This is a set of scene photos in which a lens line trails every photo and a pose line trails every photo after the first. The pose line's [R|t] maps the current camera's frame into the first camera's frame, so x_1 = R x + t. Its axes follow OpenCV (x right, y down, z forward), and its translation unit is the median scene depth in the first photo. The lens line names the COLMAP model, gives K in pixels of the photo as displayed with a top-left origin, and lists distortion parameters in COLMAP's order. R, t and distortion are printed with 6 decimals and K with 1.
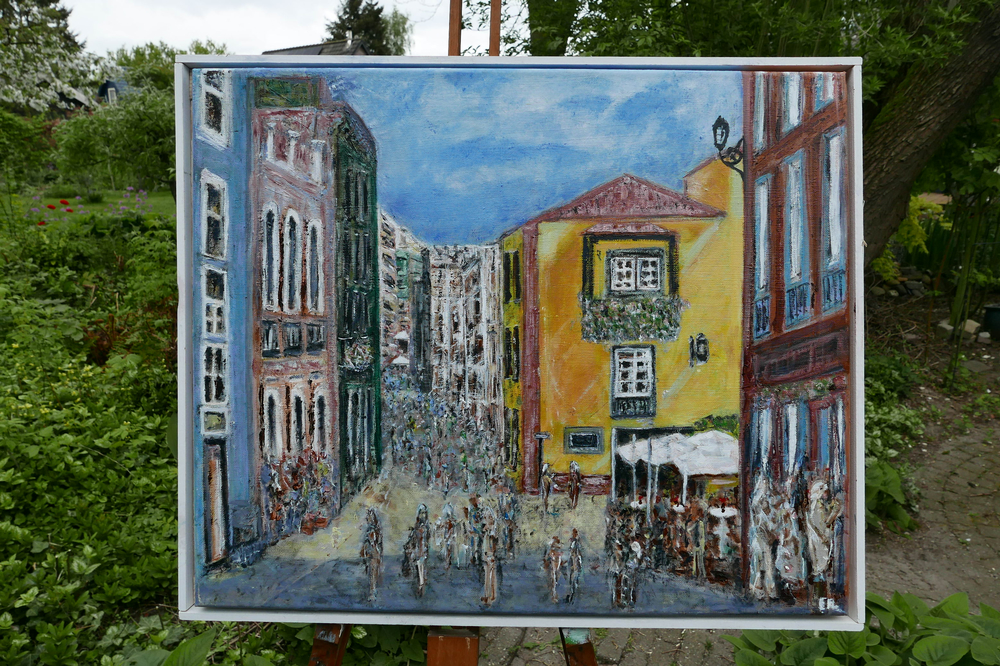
lens RADIAL K [[723.8, 0, 517.2], [0, 723.8, 330.1], [0, 0, 1]] dist [-0.025920, -0.001025]
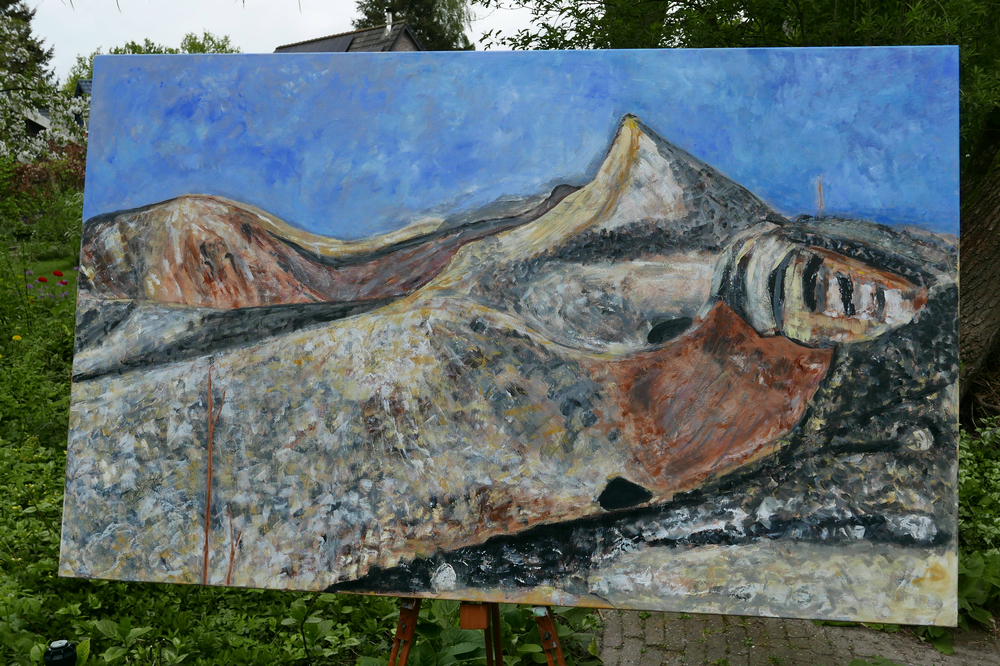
lens RADIAL K [[1026.2, 0, 508.8], [0, 1026.2, 341.7], [0, 0, 1]] dist [-0.018953, 0.000000]
pose [[0.991591, -0.045468, -0.121161, 0.078679], [0.037942, 0.997246, -0.063718, -0.020215], [0.123725, 0.058585, 0.990586, -0.366824]]
